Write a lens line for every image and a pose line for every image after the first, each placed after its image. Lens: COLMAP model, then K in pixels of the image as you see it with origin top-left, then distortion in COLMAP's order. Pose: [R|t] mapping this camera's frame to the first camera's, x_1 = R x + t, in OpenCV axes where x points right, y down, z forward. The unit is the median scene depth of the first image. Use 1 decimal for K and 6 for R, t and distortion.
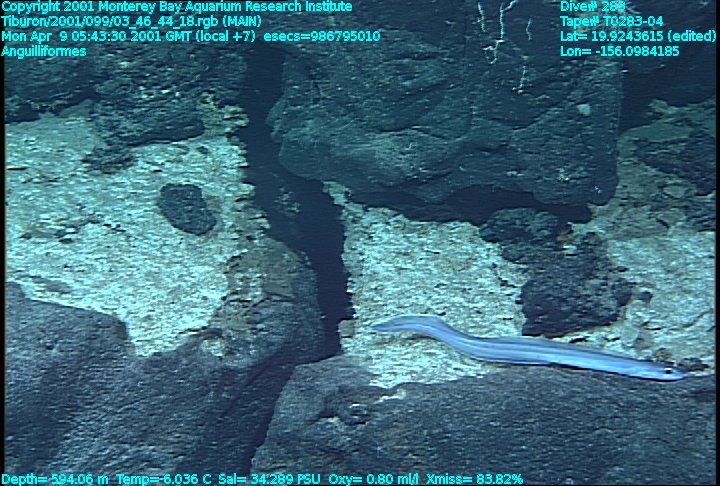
lens RADIAL K [[1770.8, 0, 338.5], [0, 1770.8, 271.3], [0, 0, 1]] dist [0.319400, 0.000000]
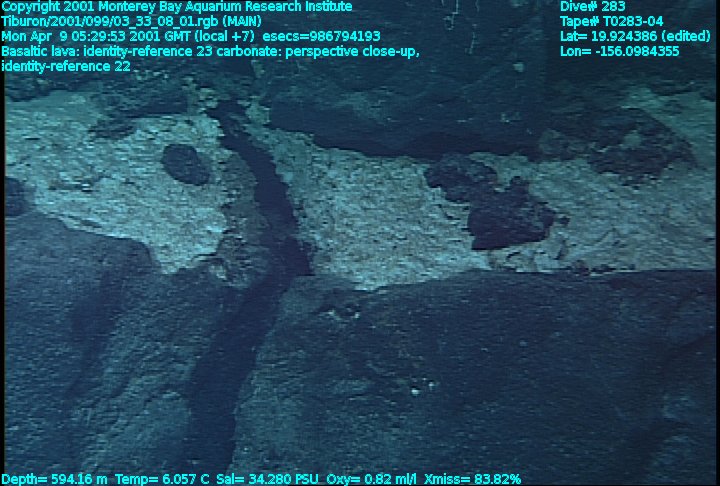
lens RADIAL K [[1893.1, 0, 353.3], [0, 1893.1, 277.2], [0, 0, 1]] dist [0.315260, 0.000000]
pose [[0.992252, -0.017005, 0.123068, -0.140419], [0.024293, 0.998023, -0.057966, 0.126167], [-0.121839, 0.060507, 0.990704, -0.309872]]
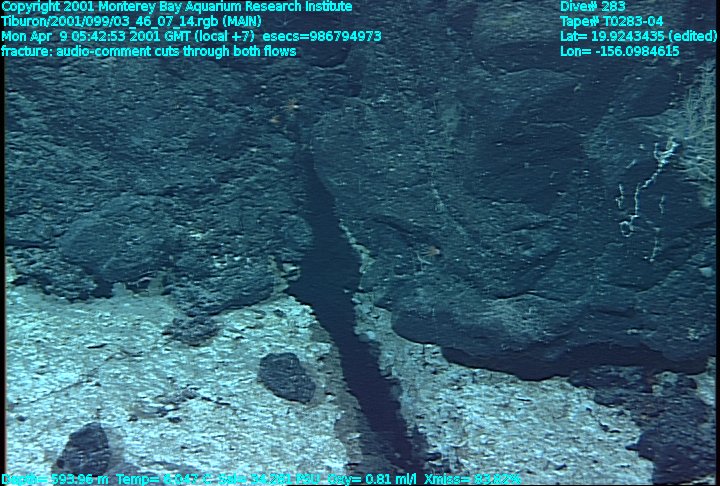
lens RADIAL K [[1770.8, 0, 355.8], [0, 1770.8, 243.7], [0, 0, 1]] dist [0.319400, 0.000000]
pose [[0.979266, -0.067352, 0.191056, -0.250791], [0.073147, 0.997046, -0.023433, -0.089964], [-0.188913, 0.036922, 0.981299, -0.013928]]
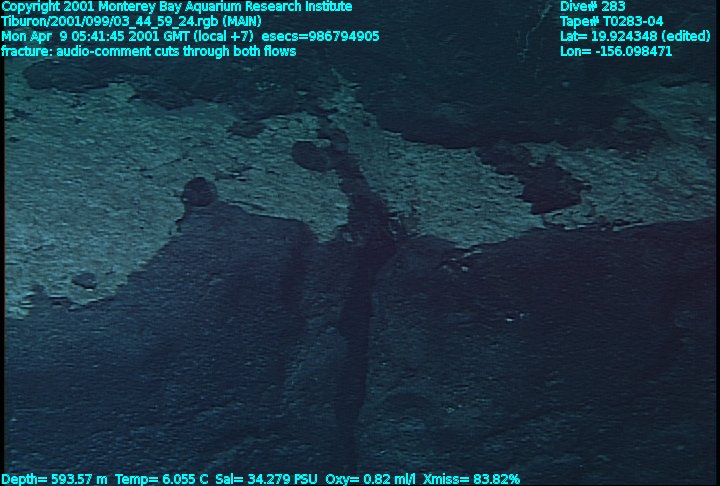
lens RADIAL K [[1770.8, 0, 362.6], [0, 1770.8, 289.8], [0, 0, 1]] dist [0.319400, 0.000000]
pose [[0.958534, -0.082715, 0.272709, -0.527358], [0.072052, 0.996201, 0.048903, 0.012140], [-0.275718, -0.027226, 0.960853, -0.638265]]
